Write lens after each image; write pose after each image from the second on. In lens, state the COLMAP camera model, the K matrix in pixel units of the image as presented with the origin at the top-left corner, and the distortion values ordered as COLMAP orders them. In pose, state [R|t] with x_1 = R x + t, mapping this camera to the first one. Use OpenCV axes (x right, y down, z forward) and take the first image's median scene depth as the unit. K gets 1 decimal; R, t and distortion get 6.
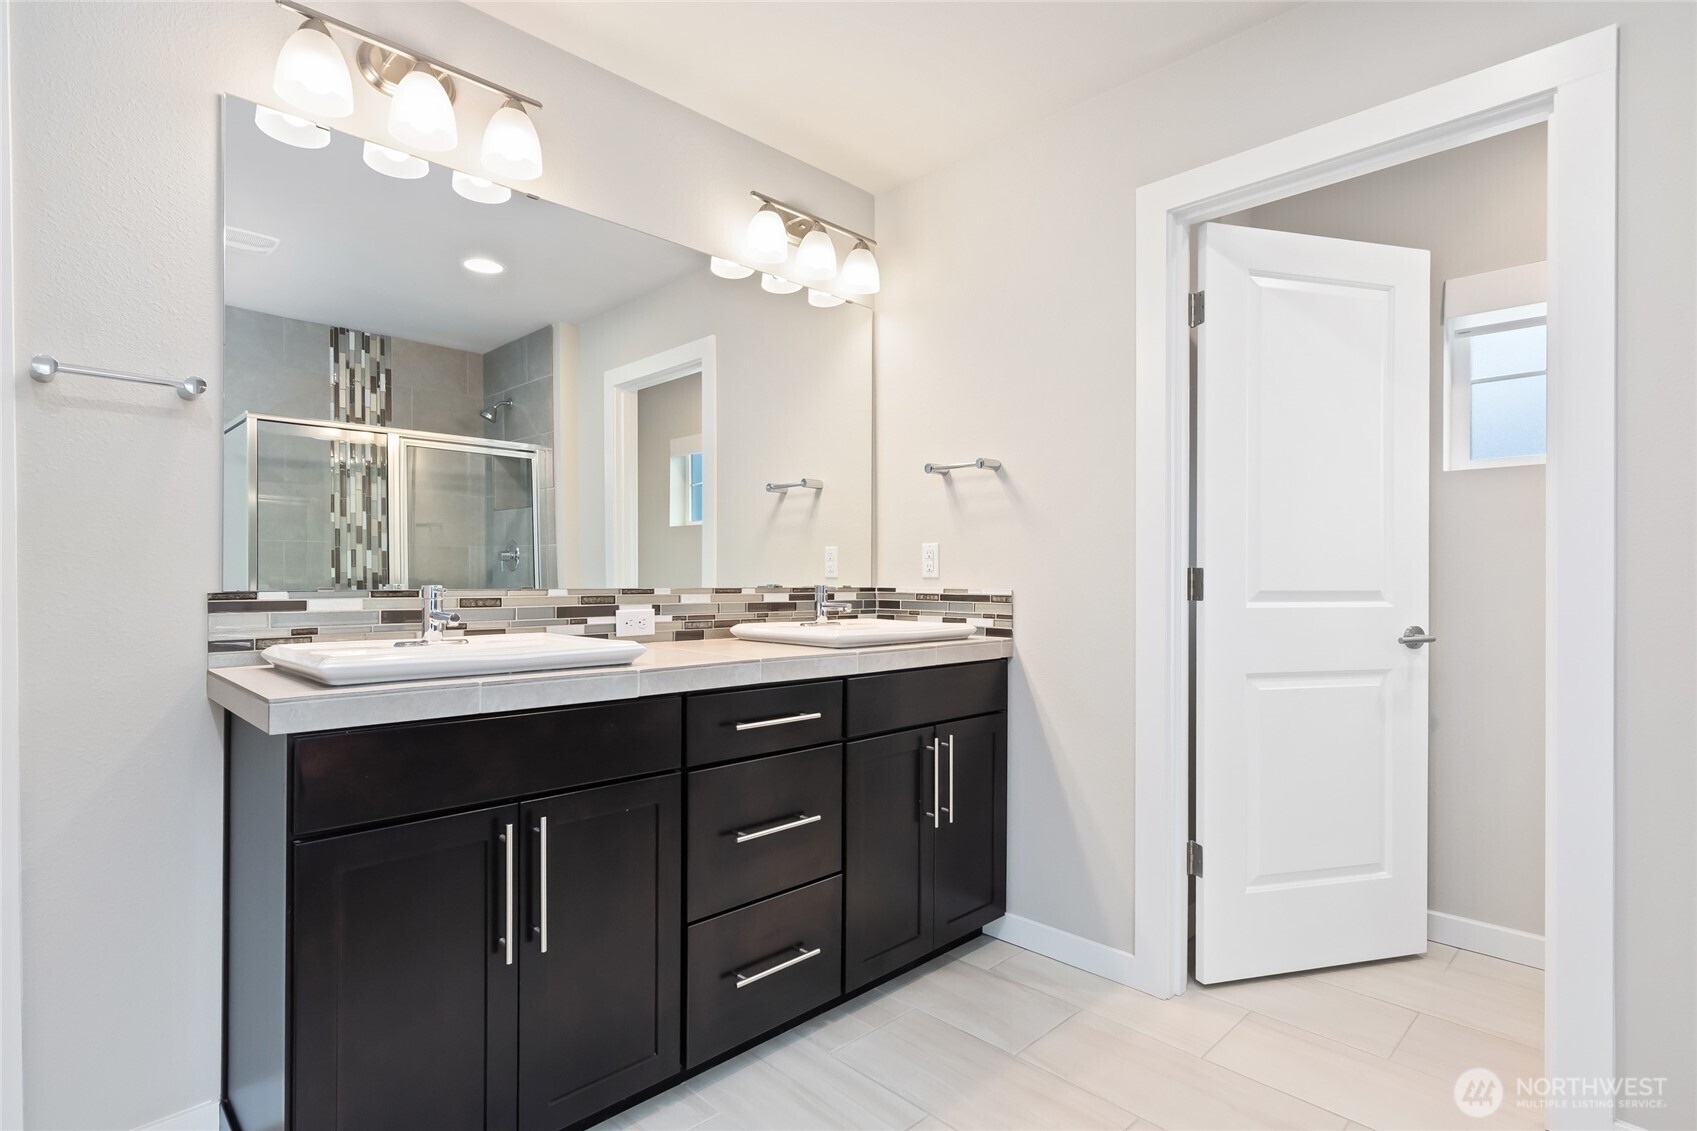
lens RADIAL K [[838.2, 0, 847.2], [0, 838.2, 574.6], [0, 0, 1]] dist [-0.004862, -0.001160]
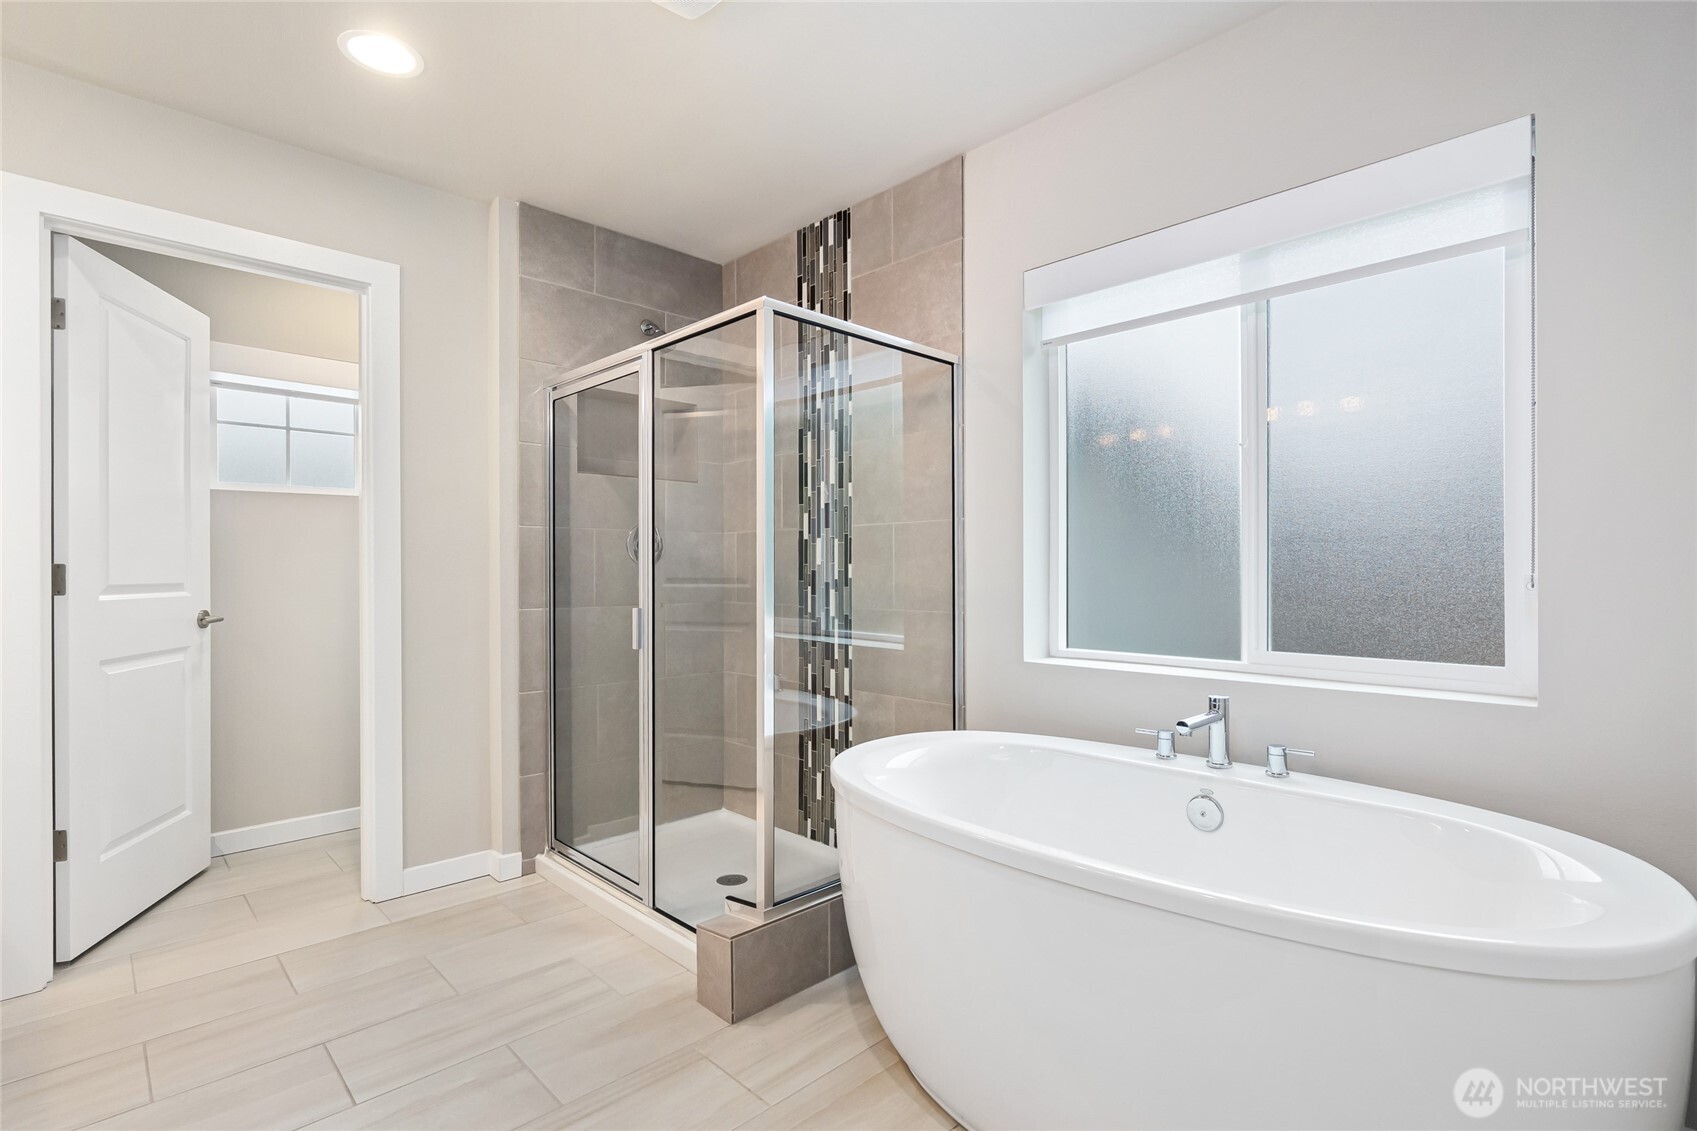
lens RADIAL K [[799.7, 0, 847.1], [0, 799.7, 566.8], [0, 0, 1]] dist [-0.016258, 0.006467]
pose [[0.006294, -0.000927, 0.999980, -0.544999], [0.007494, 0.999972, 0.000880, 0.002043], [-0.999952, 0.007489, 0.006301, 0.015600]]
